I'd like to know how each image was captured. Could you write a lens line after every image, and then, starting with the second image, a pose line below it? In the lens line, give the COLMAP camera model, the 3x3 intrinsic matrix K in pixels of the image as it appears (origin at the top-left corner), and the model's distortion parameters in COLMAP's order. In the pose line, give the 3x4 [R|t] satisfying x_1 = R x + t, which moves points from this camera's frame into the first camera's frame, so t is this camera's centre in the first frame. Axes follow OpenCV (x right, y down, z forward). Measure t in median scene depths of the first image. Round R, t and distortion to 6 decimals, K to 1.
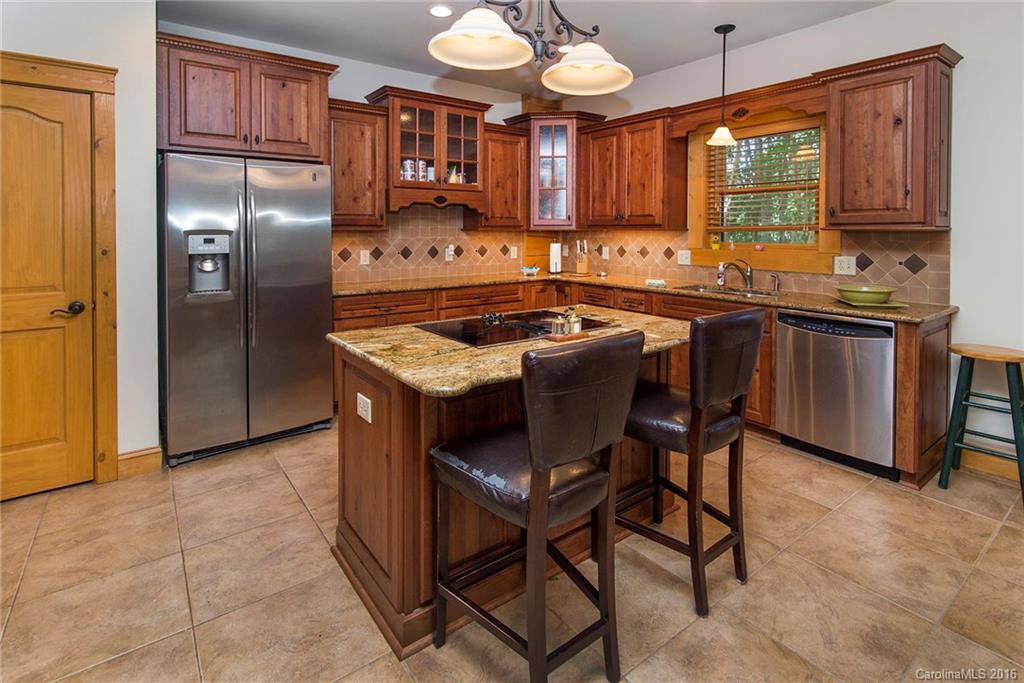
lens RADIAL K [[501.0, 0, 514.8], [0, 501.0, 321.2], [0, 0, 1]] dist [0.000838, -0.000645]
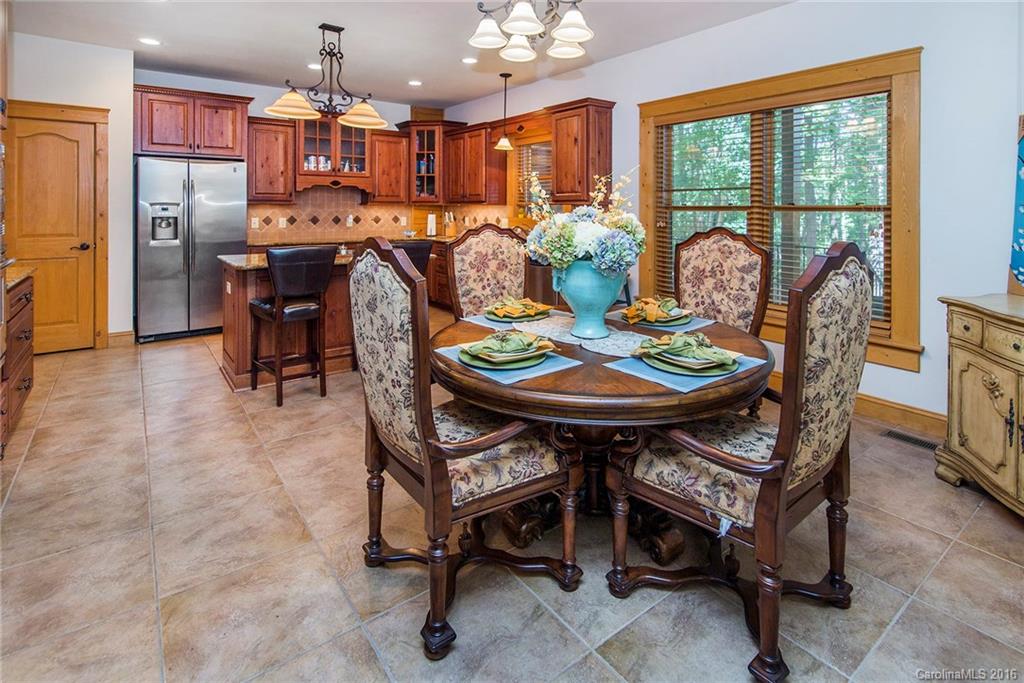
lens RADIAL K [[489.8, 0, 510.1], [0, 489.8, 291.5], [0, 0, 1]] dist [0.000692, 0.000305]
pose [[0.999904, 0.002041, 0.013729, 0.370541], [-0.001904, 0.999948, -0.009973, 0.092124], [-0.013749, 0.009946, 0.999856, -0.460688]]
